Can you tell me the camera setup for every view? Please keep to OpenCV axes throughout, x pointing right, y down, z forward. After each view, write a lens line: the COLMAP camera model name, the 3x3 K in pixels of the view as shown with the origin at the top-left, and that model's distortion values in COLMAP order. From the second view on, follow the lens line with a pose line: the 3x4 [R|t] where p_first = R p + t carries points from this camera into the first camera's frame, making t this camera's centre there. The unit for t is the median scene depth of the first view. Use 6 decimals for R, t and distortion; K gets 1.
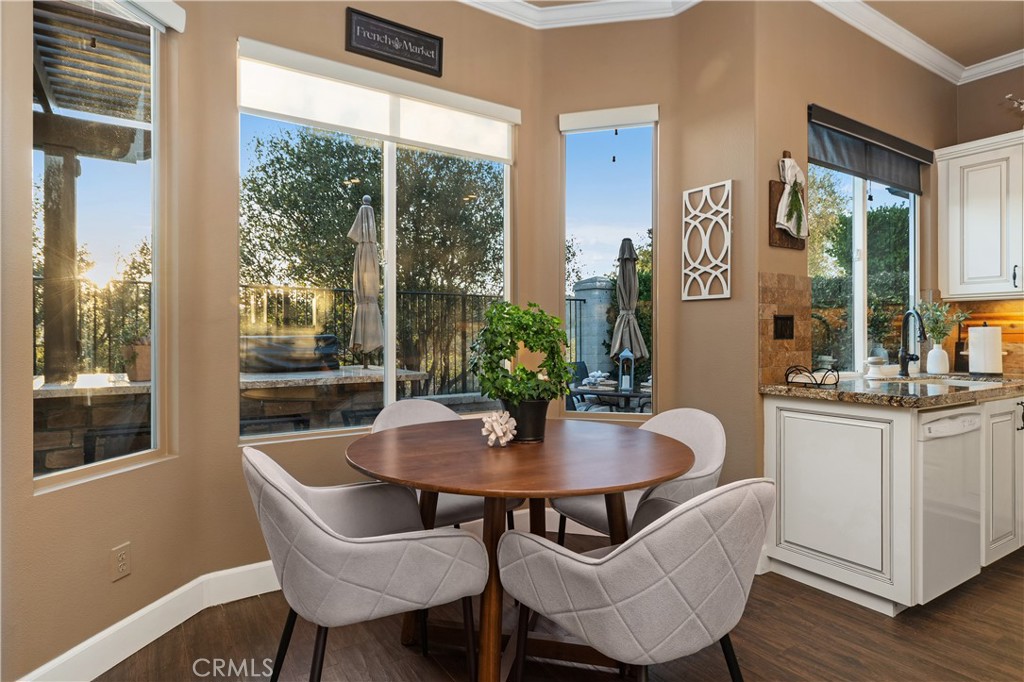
lens RADIAL K [[566.6, 0, 506.1], [0, 566.6, 332.3], [0, 0, 1]] dist [0.002683, 0.001222]
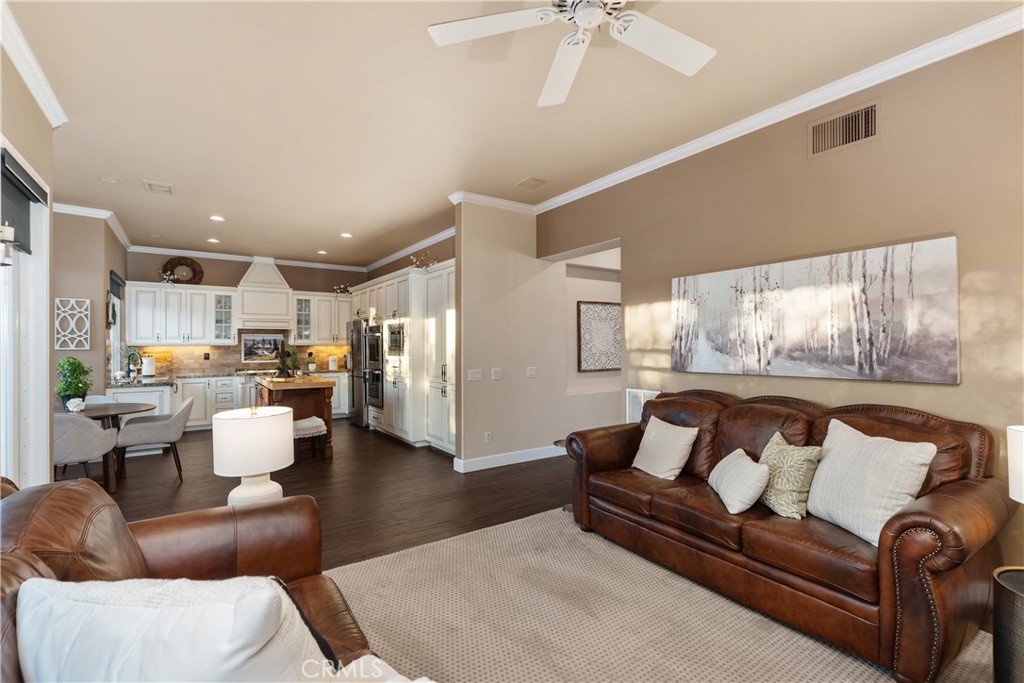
lens RADIAL K [[463.1, 0, 511.9], [0, 463.1, 344.3], [0, 0, 1]] dist [0.001161, 0.000097]
pose [[-0.026273, -0.000836, 0.999654, -1.546871], [-0.000590, 0.999999, 0.000821, -0.083701], [-0.999655, -0.000568, -0.026273, -0.695874]]
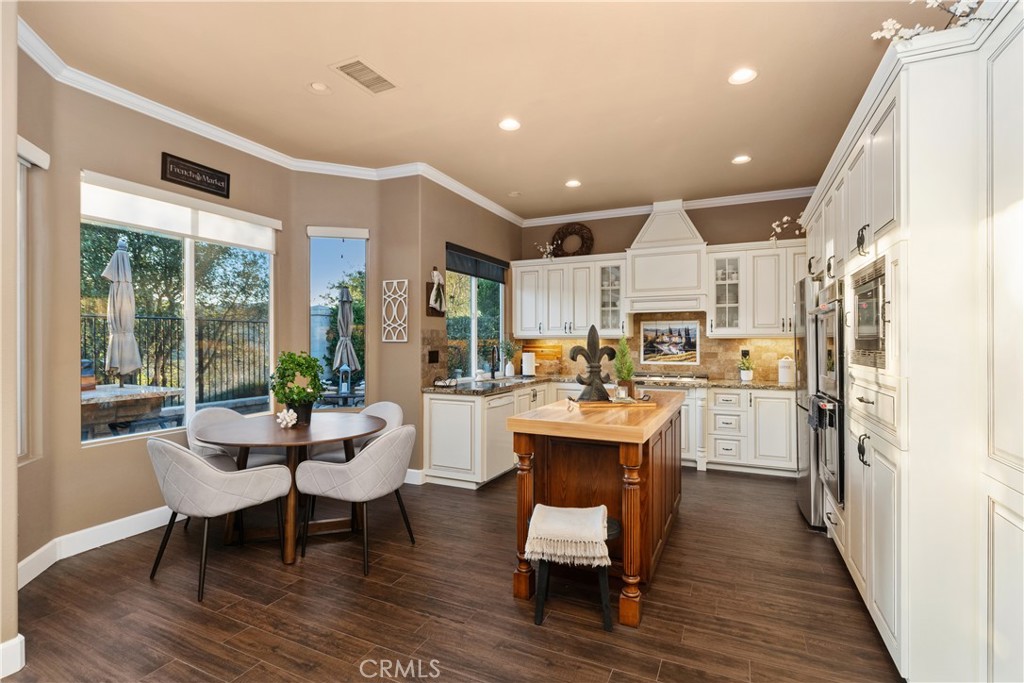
lens RADIAL K [[483.7, 0, 511.8], [0, 483.7, 338.7], [0, 0, 1]] dist [-0.001189, -0.001676]
pose [[0.849050, 0.001964, 0.528309, -0.157196], [-0.000179, 0.999994, -0.003430, -0.064596], [-0.528313, 0.002818, 0.849045, -0.540598]]
